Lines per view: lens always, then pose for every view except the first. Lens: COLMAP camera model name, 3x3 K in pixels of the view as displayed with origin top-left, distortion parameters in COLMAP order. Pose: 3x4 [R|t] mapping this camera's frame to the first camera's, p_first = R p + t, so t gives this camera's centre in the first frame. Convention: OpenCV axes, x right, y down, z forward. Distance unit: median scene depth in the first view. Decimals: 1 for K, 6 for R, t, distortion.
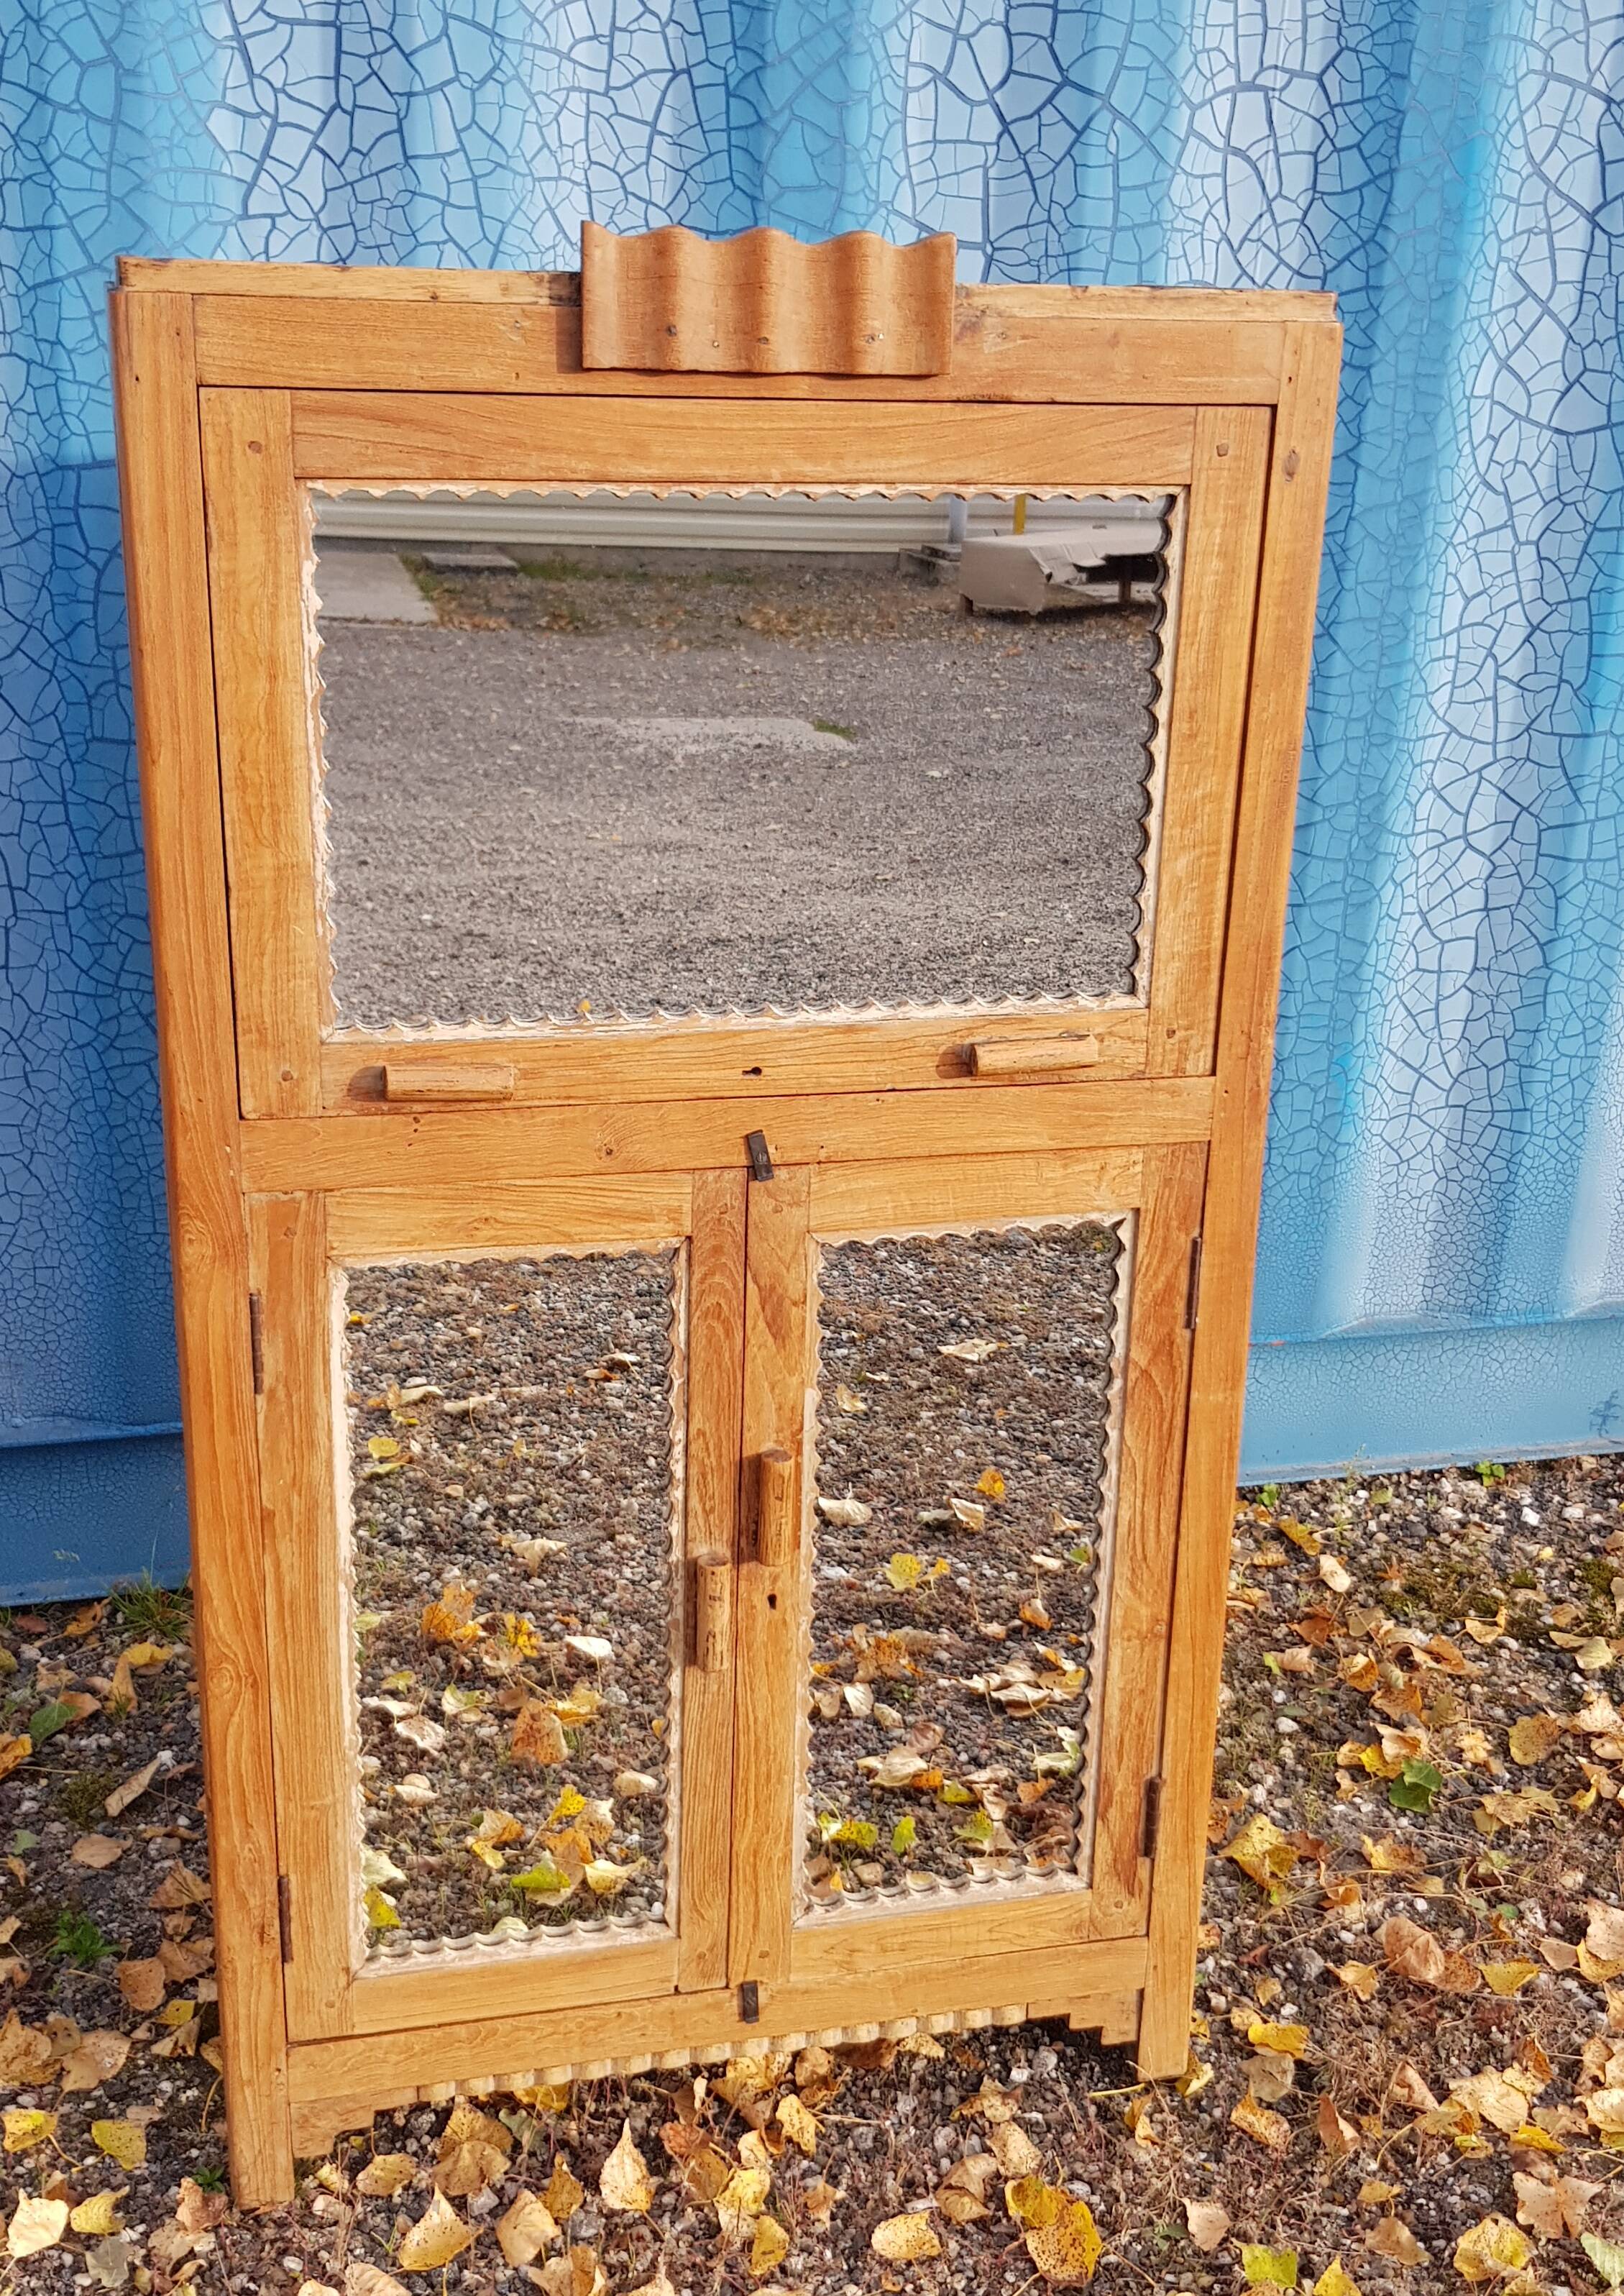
lens RADIAL K [[2595.7, 0, 811.8], [0, 2595.7, 1207.7], [0, 0, 1]] dist [0.084495, -0.202707]
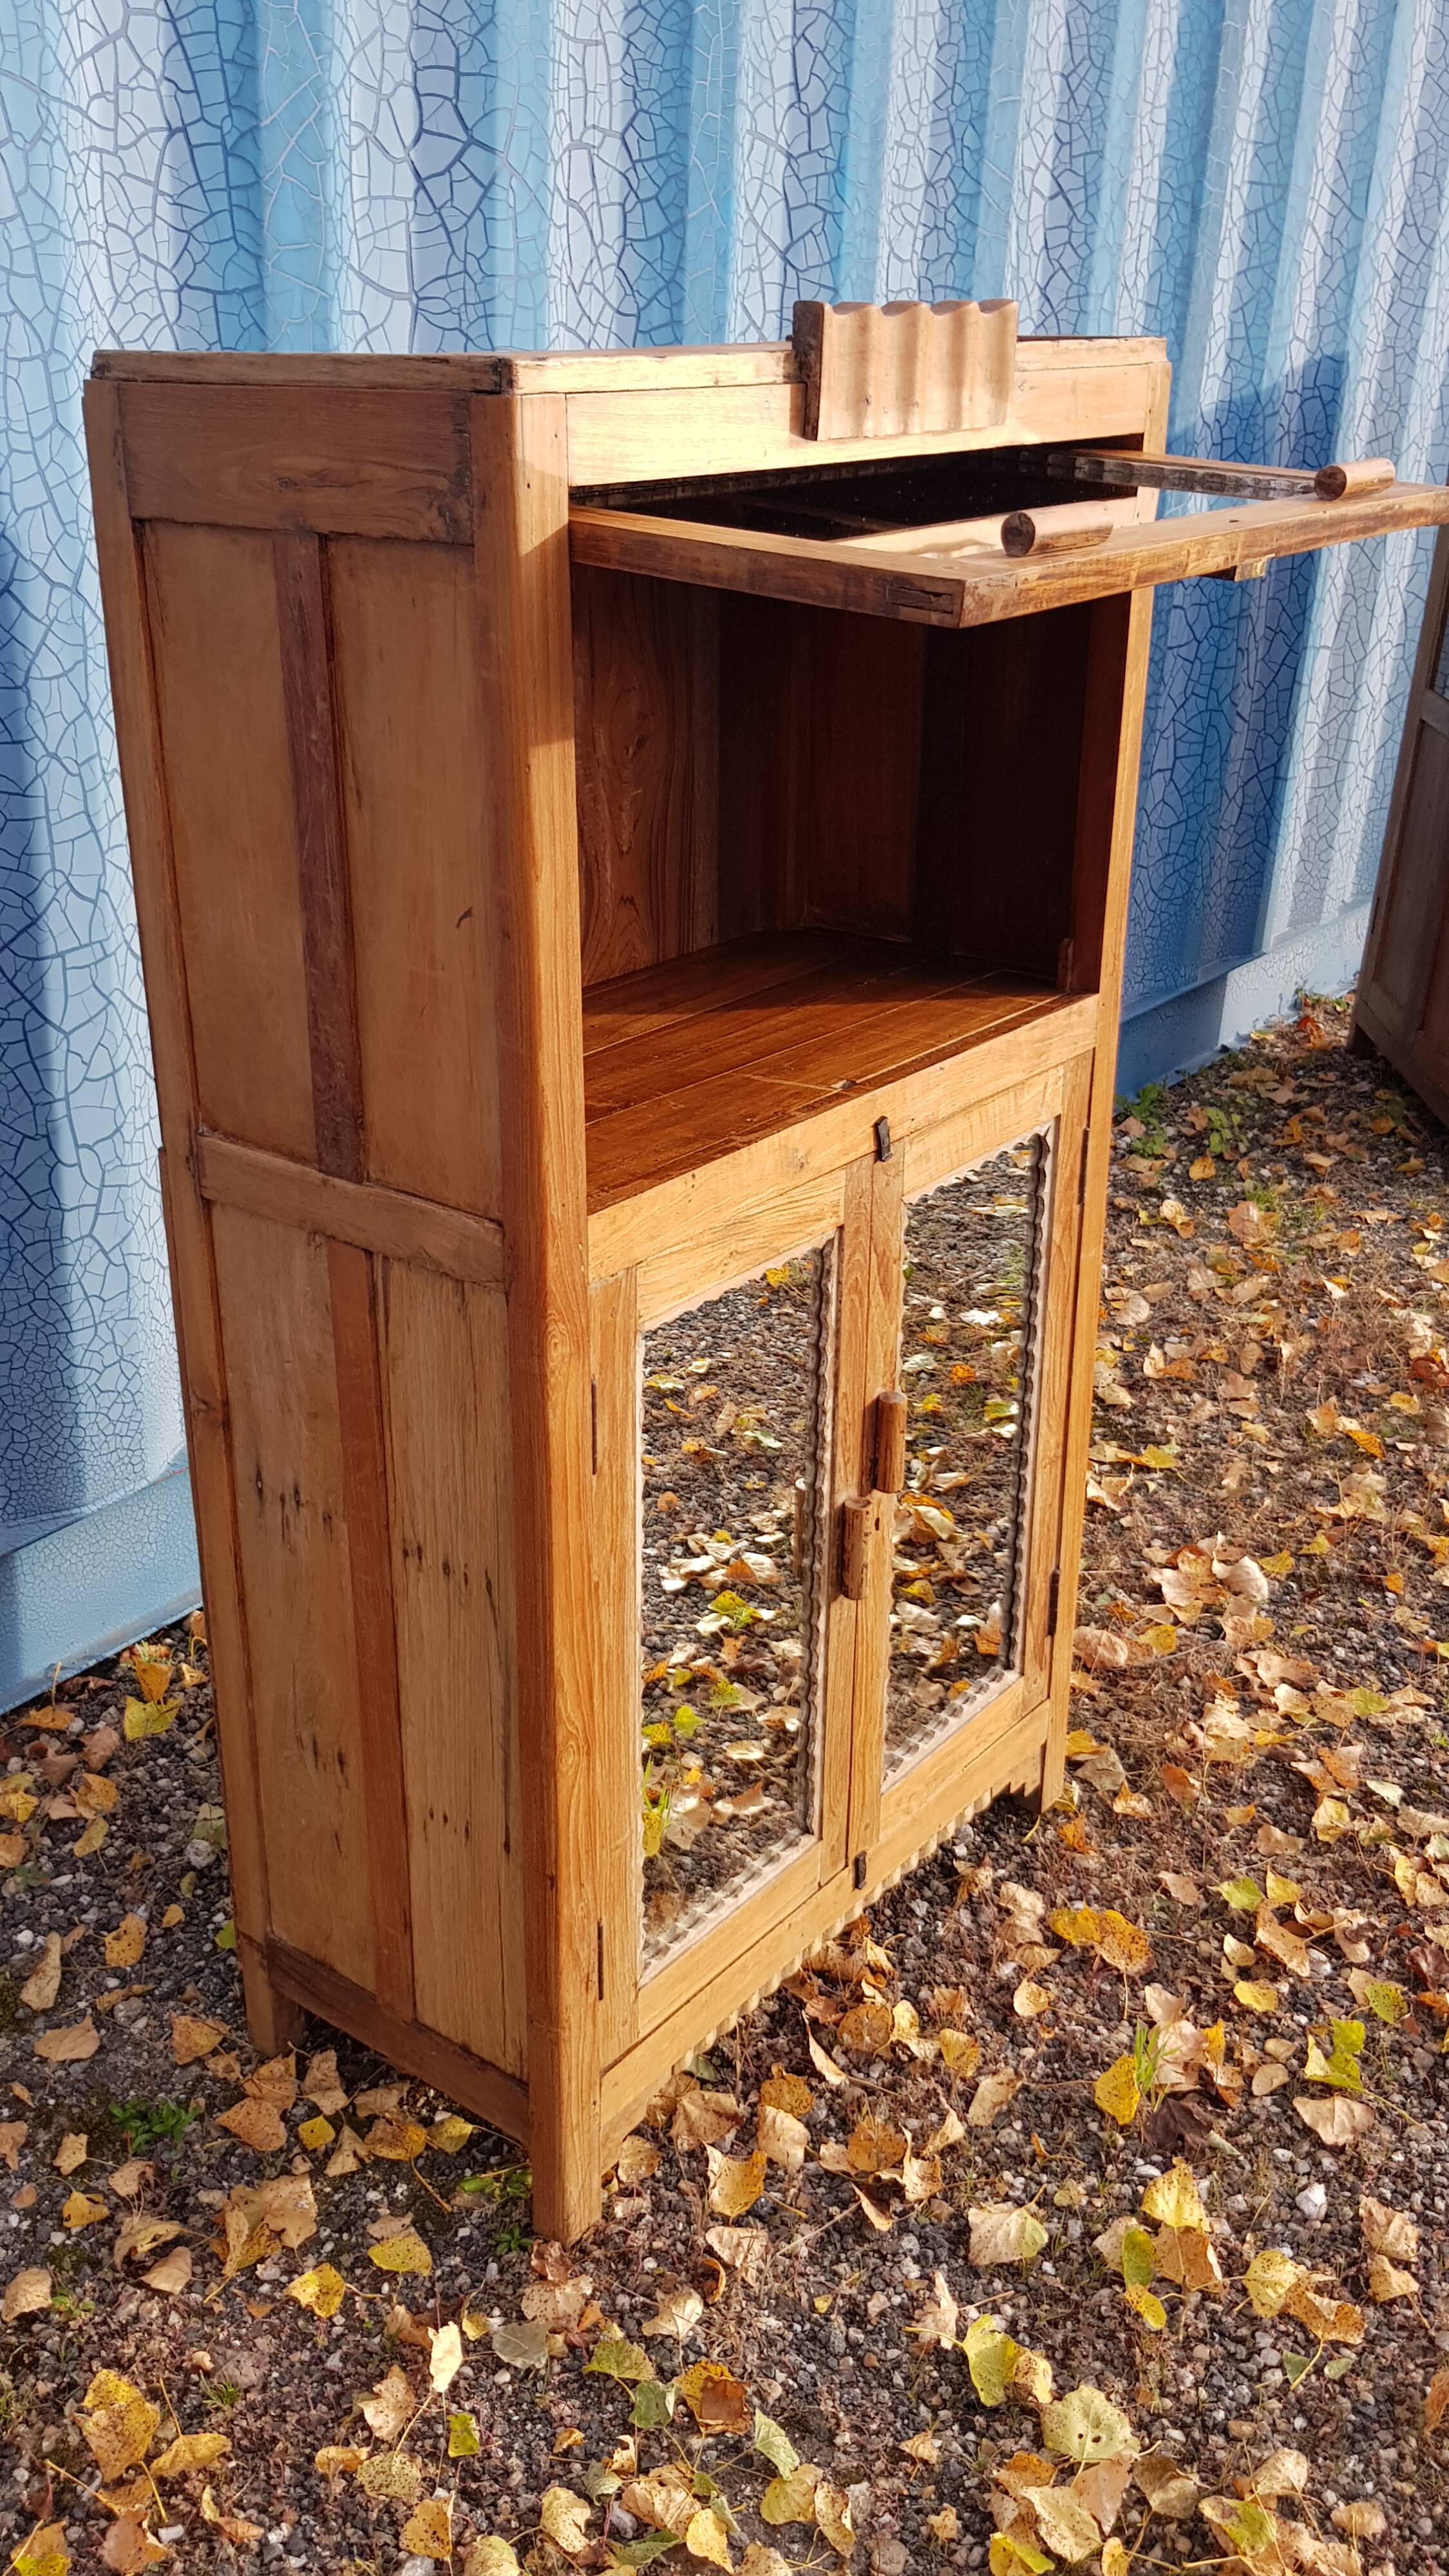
lens RADIAL K [[2301.3, 0, 699.4], [0, 2301.3, 1277.1], [0, 0, 1]] dist [0.070245, -0.150134]
pose [[0.794771, -0.263278, 0.546830, -0.492871], [0.227456, 0.964551, 0.133808, -0.087081], [-0.562675, 0.018033, 0.826482, 0.169557]]
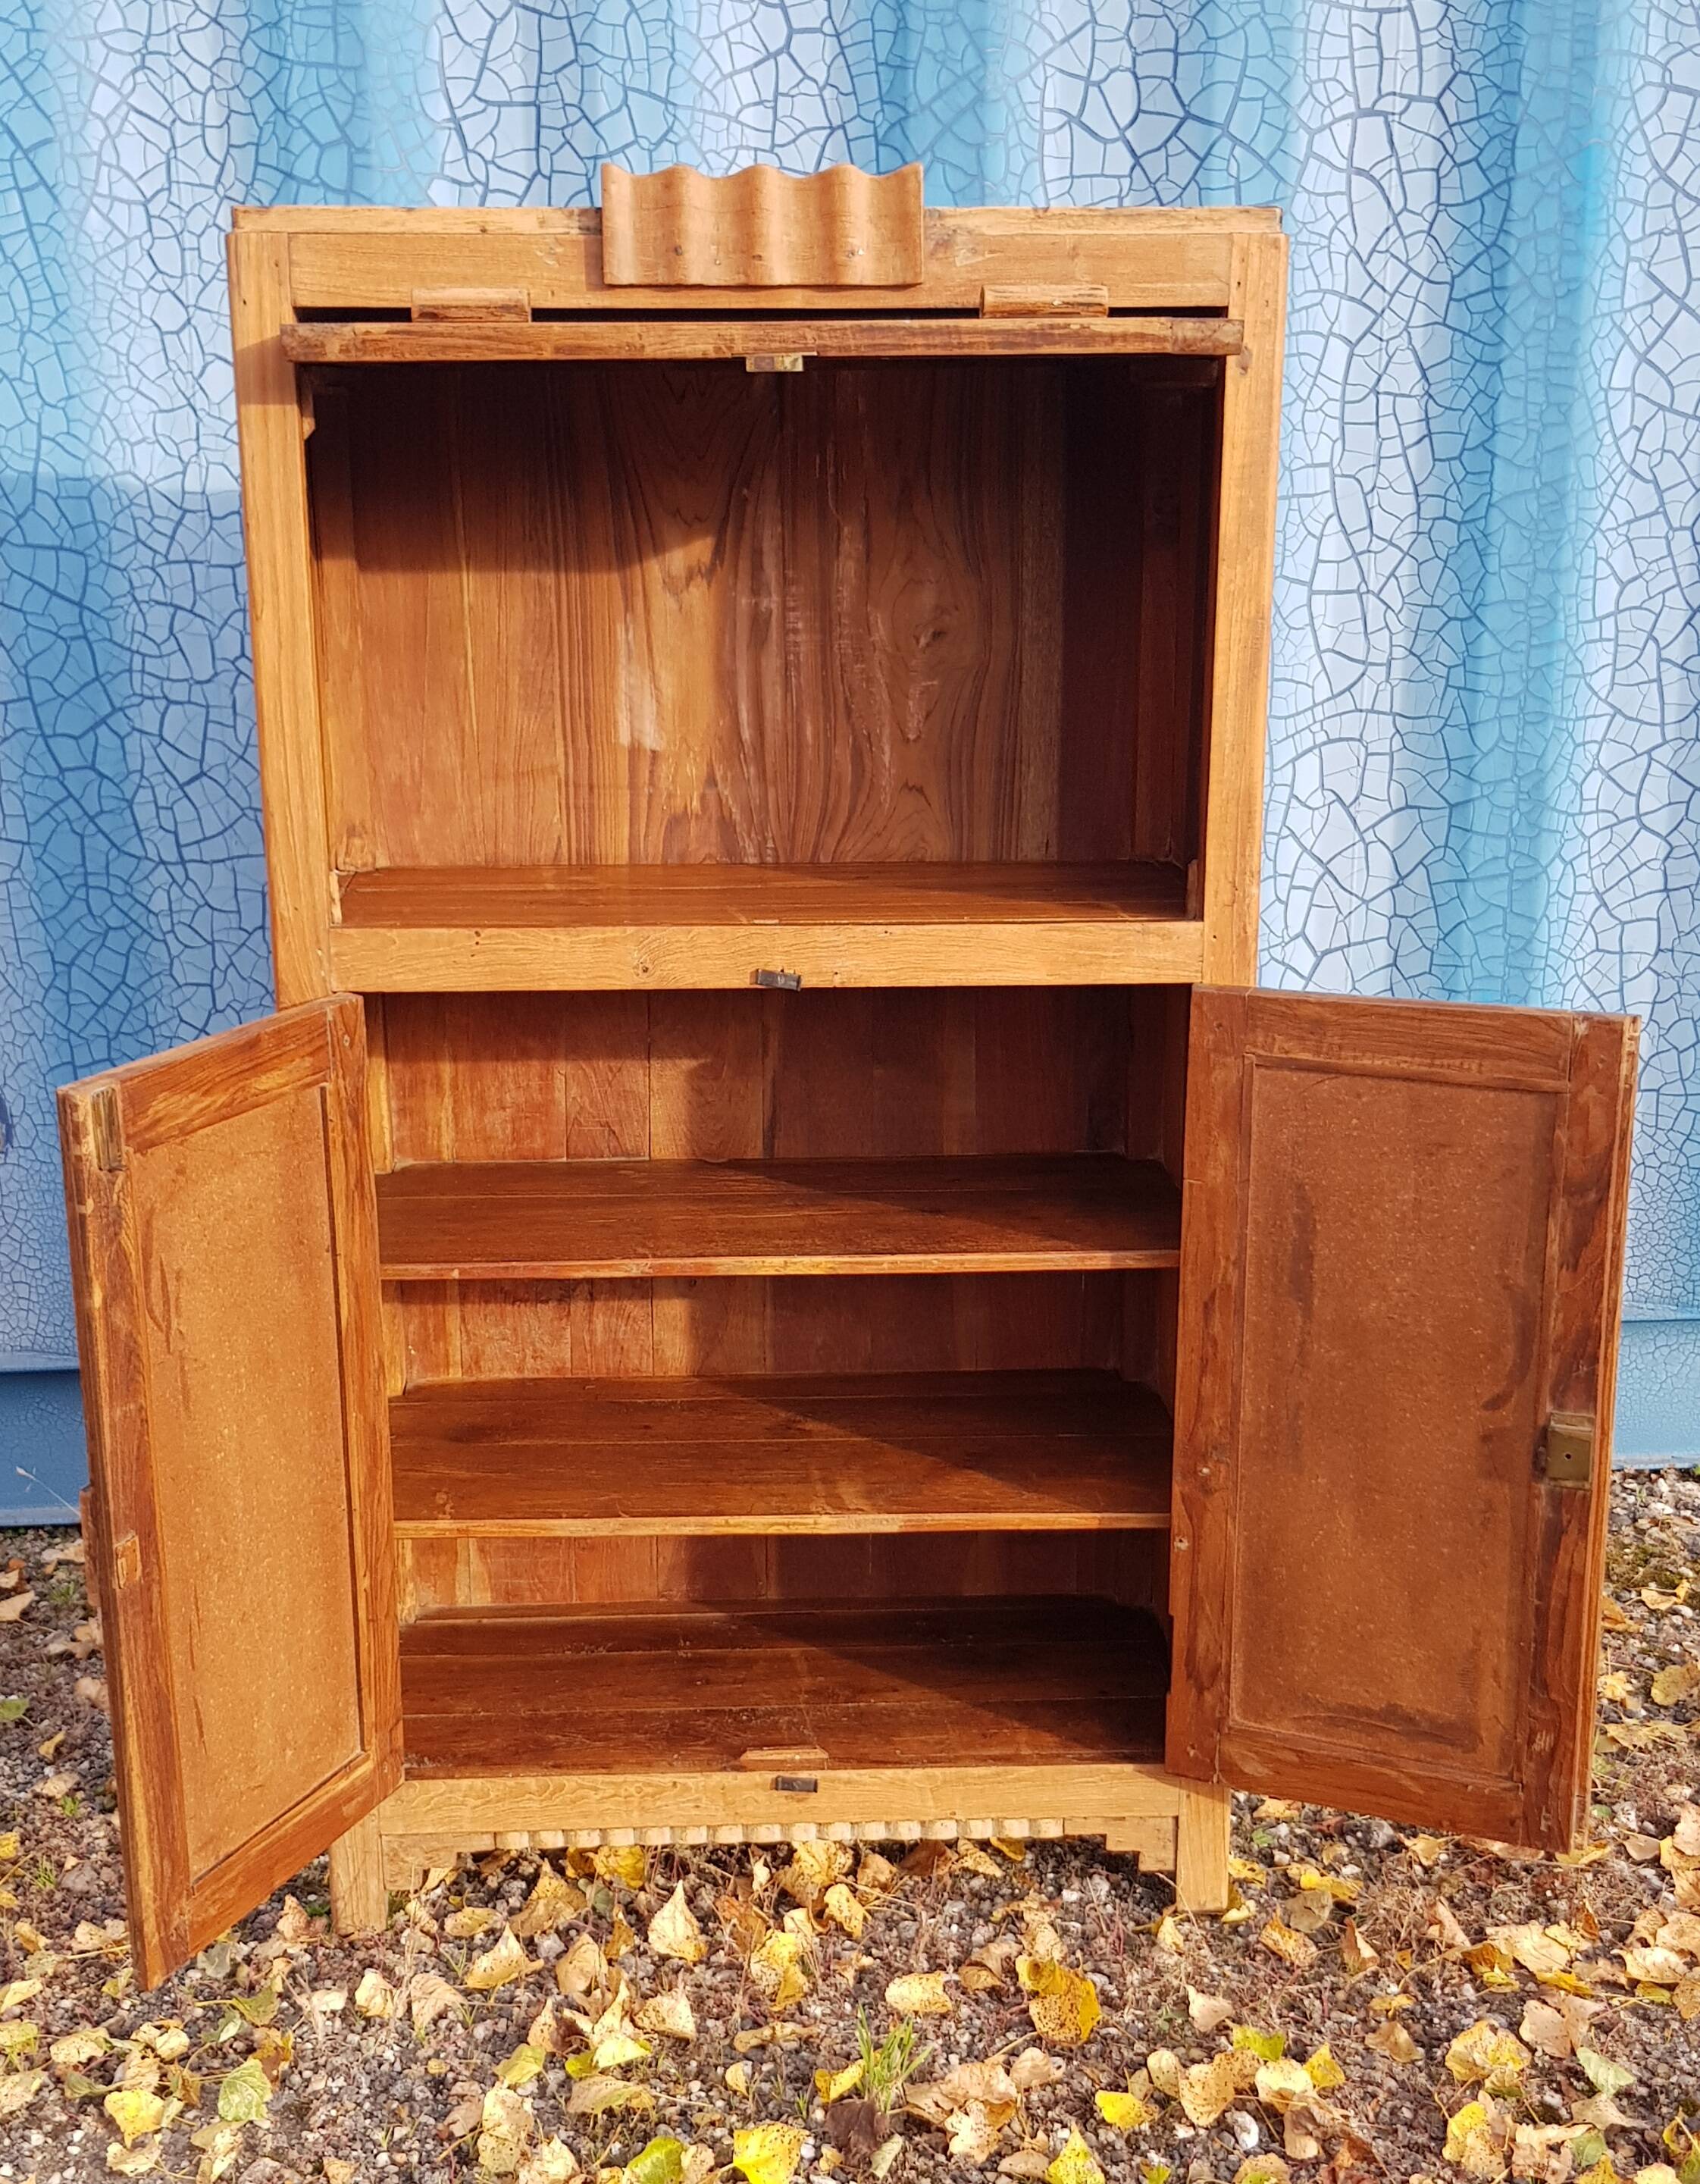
lens RADIAL K [[2753.5, 0, 824.9], [0, 2753.5, 1221.1], [0, 0, 1]] dist [0.079091, -0.205596]
pose [[0.979972, 0.006379, -0.199032, 0.189845], [-0.026203, 0.994927, -0.097127, 0.158827], [0.197403, 0.100397, 0.975168, -0.132429]]
